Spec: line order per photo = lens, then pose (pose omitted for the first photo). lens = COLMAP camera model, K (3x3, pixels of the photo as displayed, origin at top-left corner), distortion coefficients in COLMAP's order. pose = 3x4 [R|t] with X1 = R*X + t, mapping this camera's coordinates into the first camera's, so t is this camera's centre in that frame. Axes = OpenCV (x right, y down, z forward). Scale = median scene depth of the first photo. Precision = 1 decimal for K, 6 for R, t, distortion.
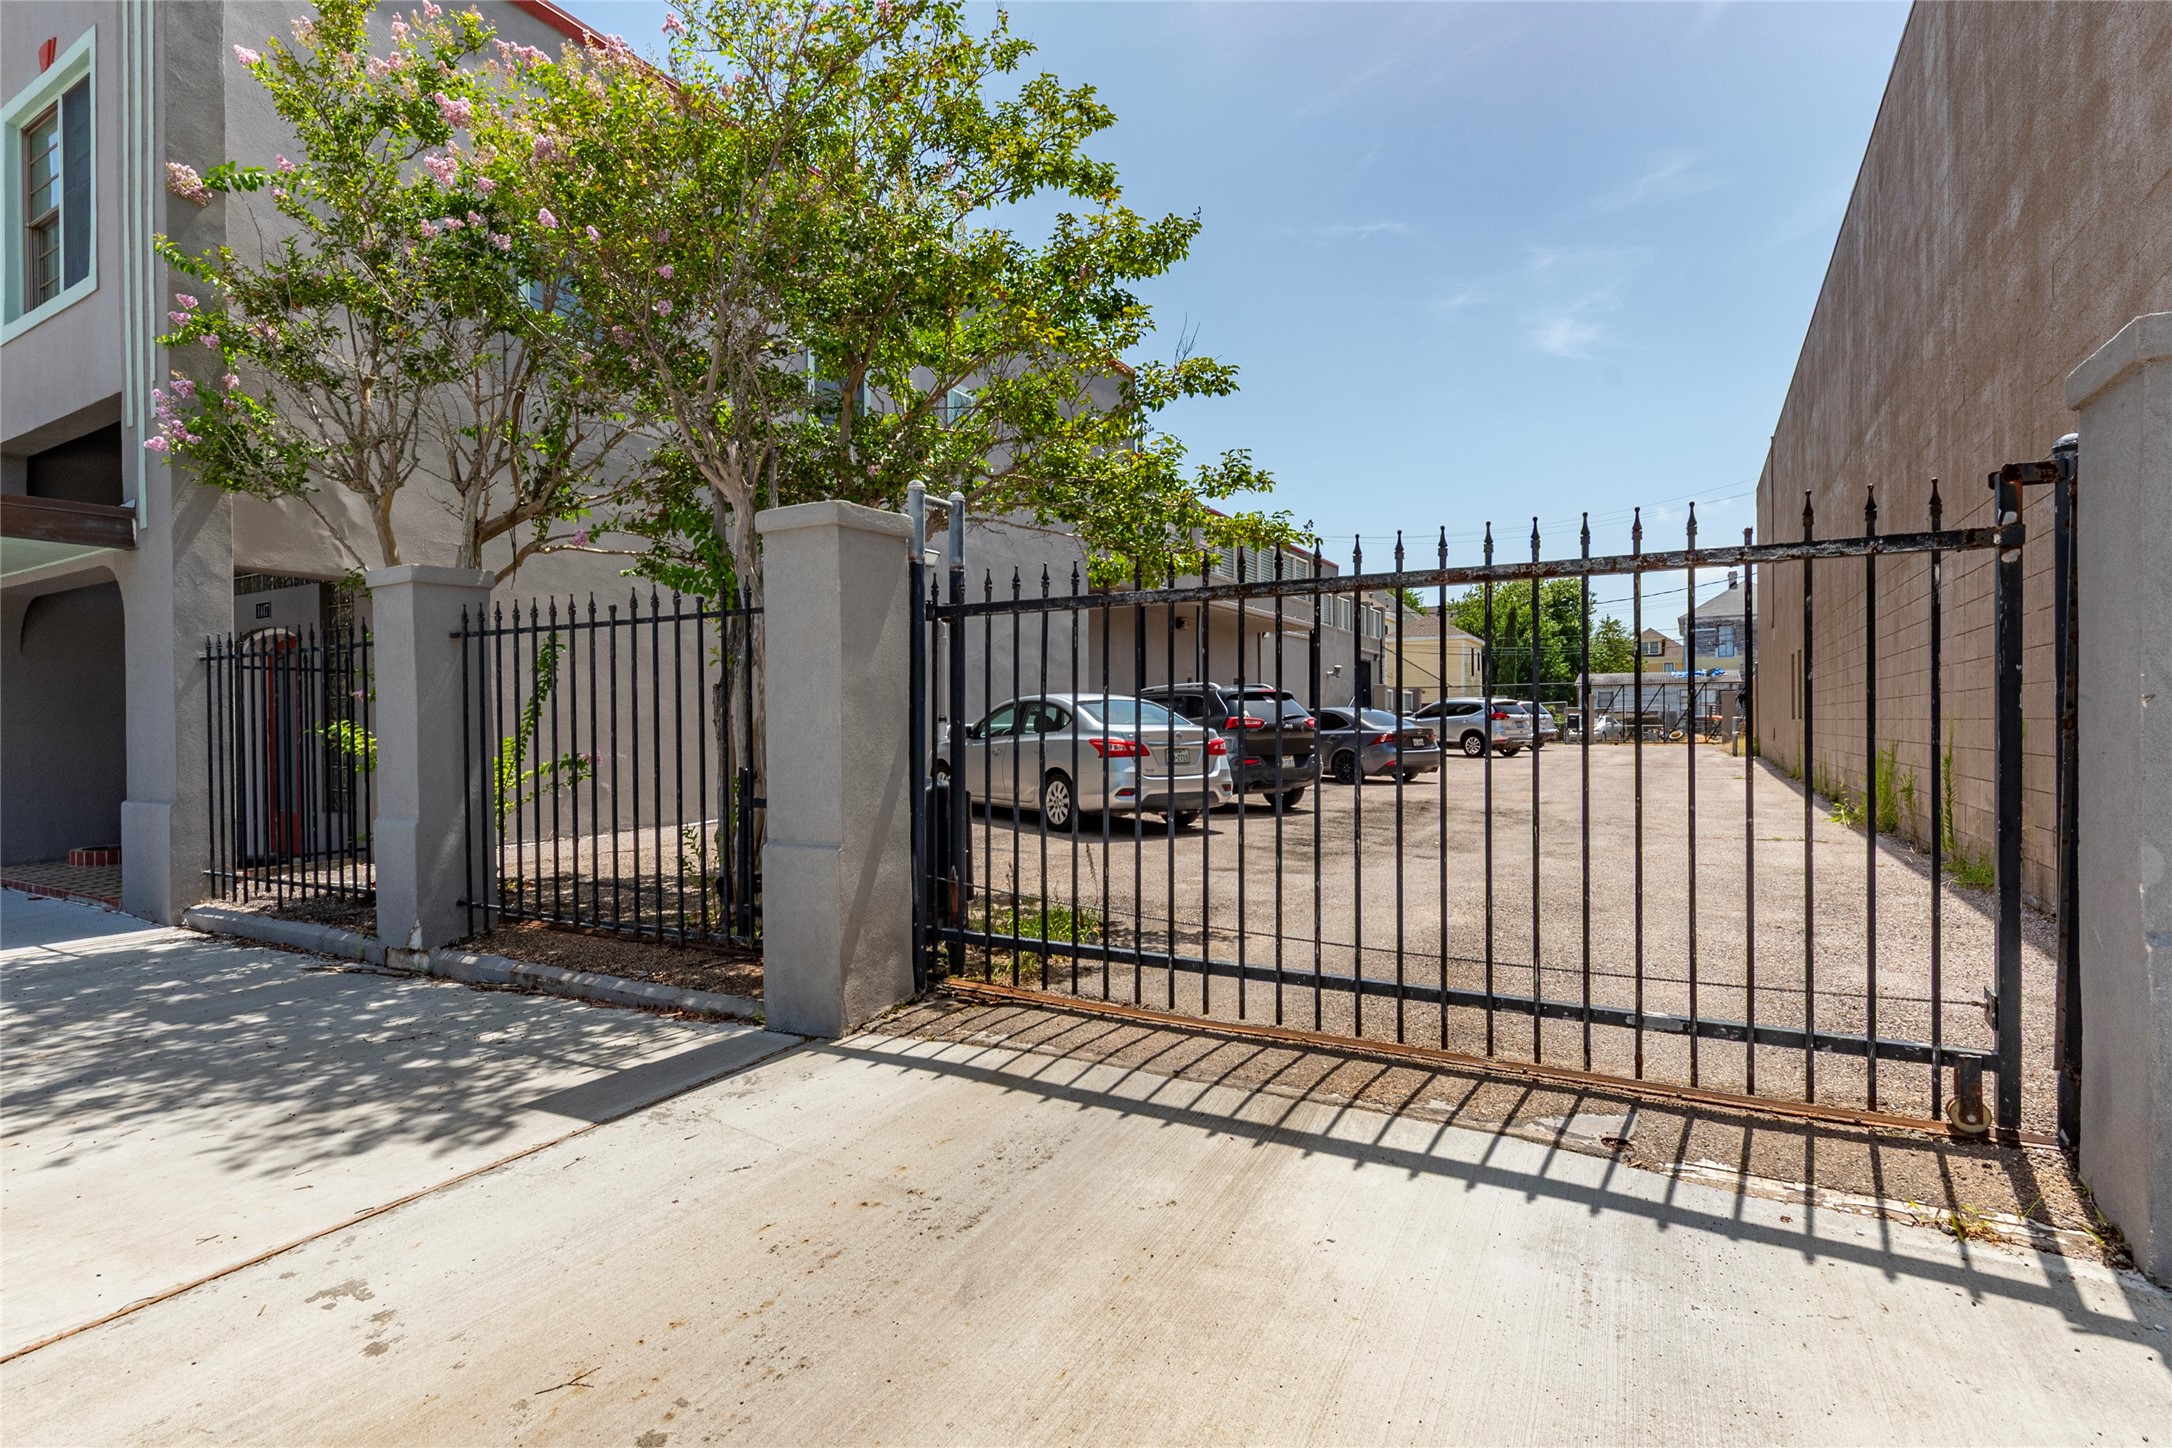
lens RADIAL K [[1016.7, 0, 1111.5], [0, 1016.7, 727.3], [0, 0, 1]] dist [0.002731, -0.006033]
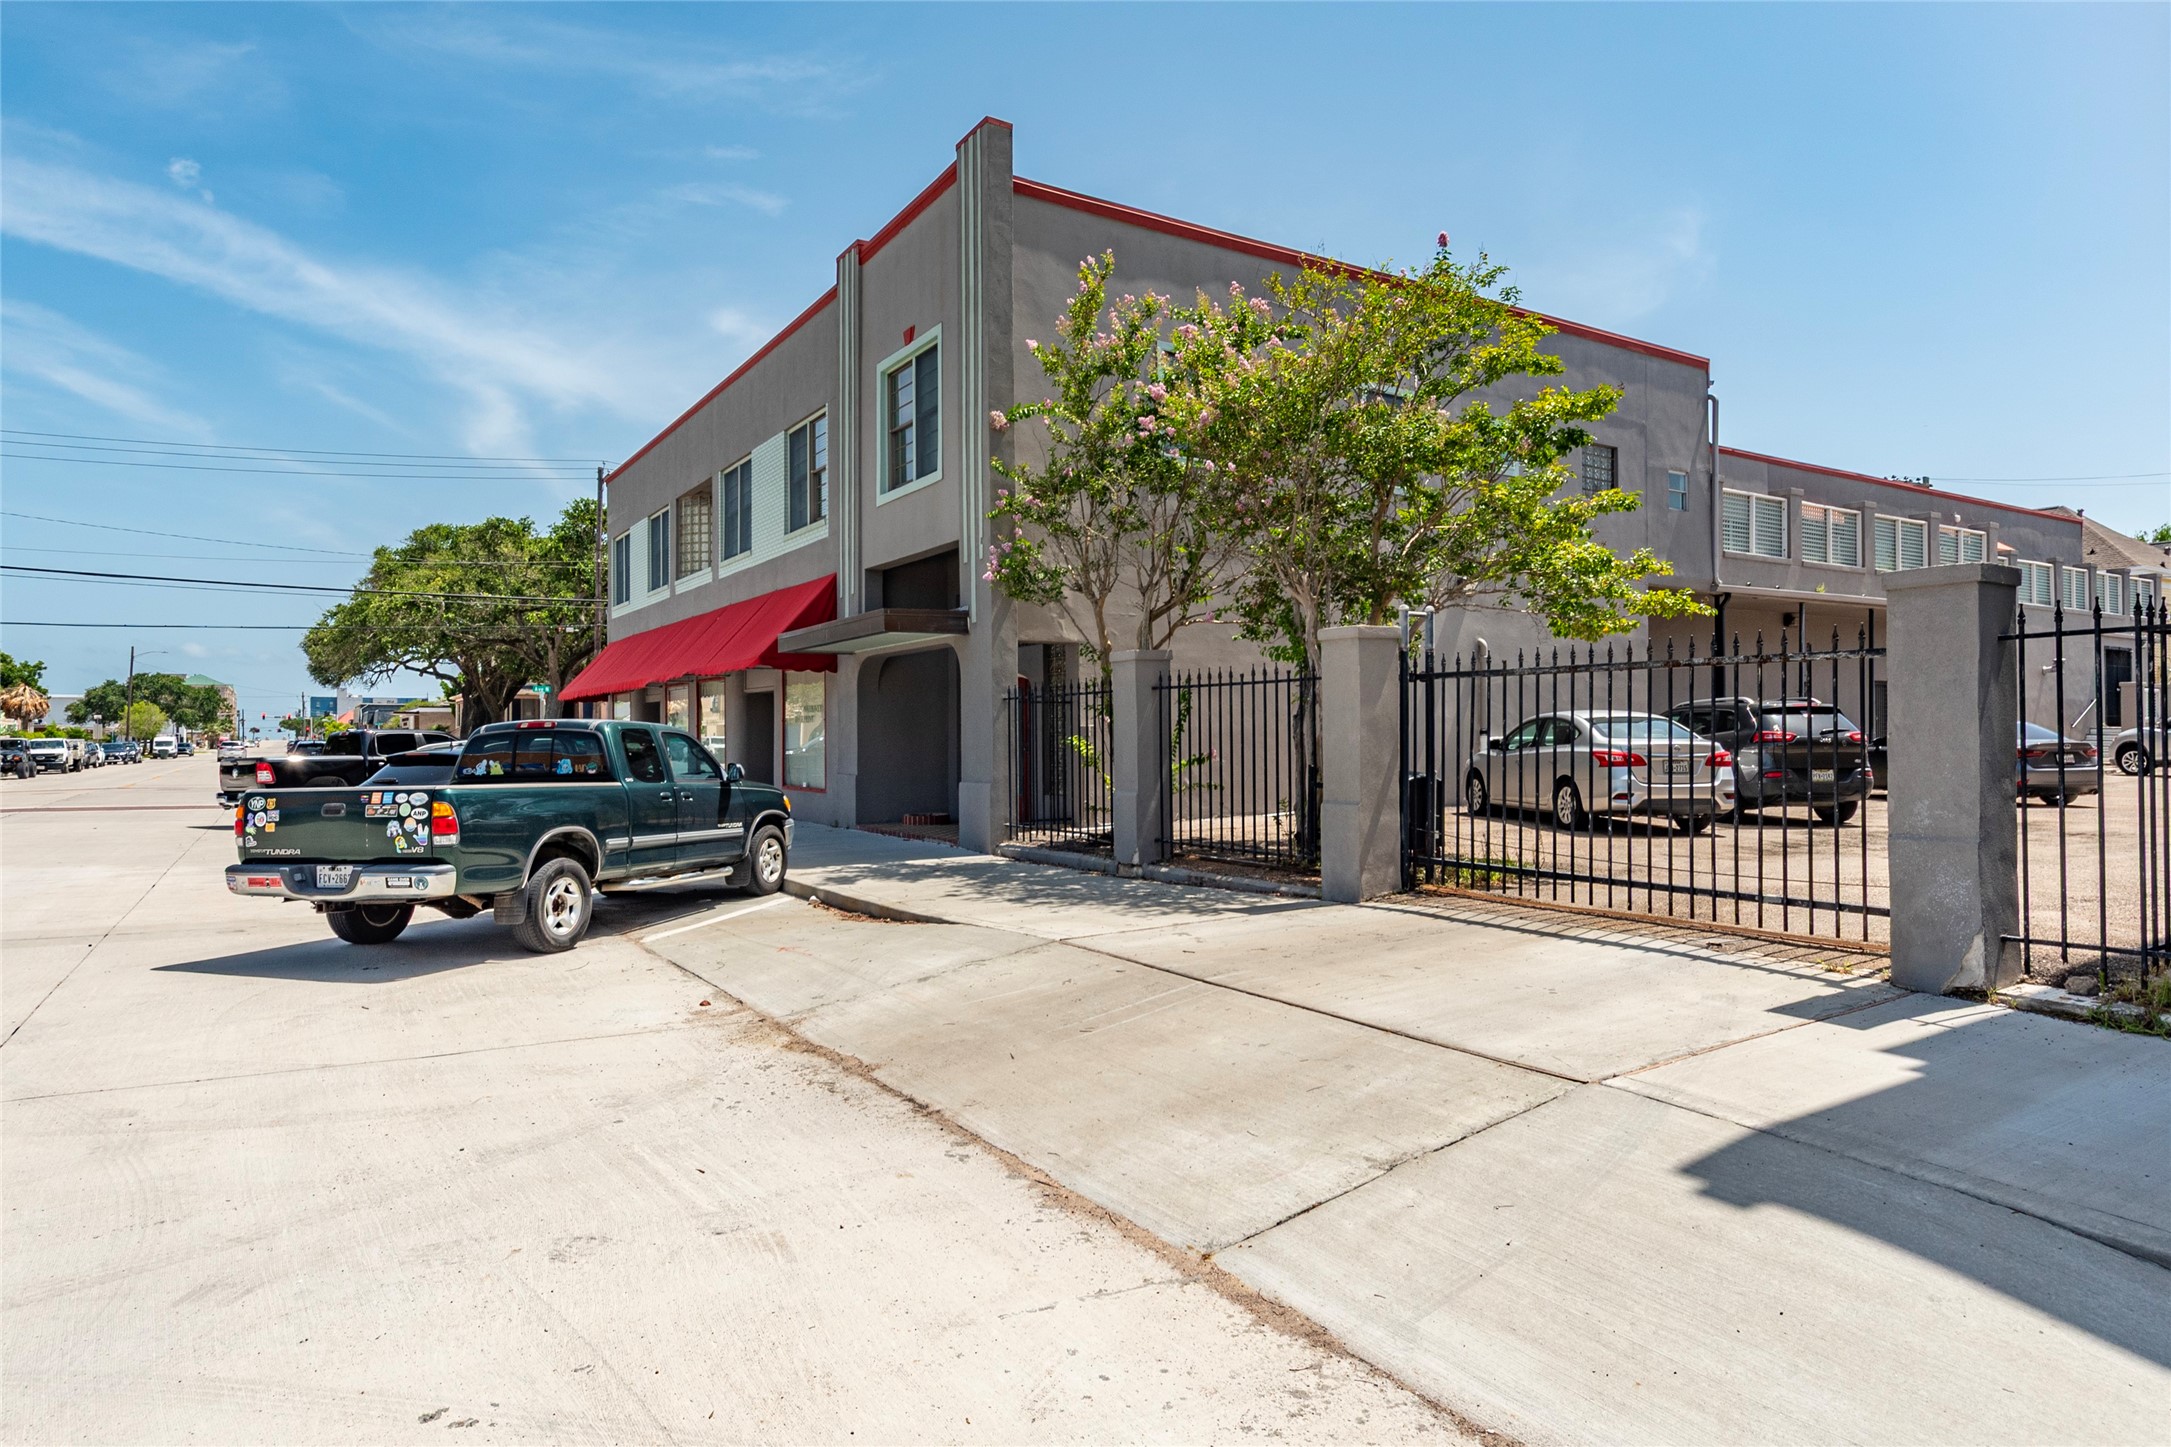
lens RADIAL K [[1266.1, 0, 1085.5], [0, 1266.1, 723.5], [0, 0, 1]] dist [0.000181, 0.000048]
pose [[0.868360, -0.002478, -0.495929, 0.276319], [-0.002430, 0.999954, -0.009251, -0.007074], [0.495929, 0.009238, 0.868314, -0.785266]]
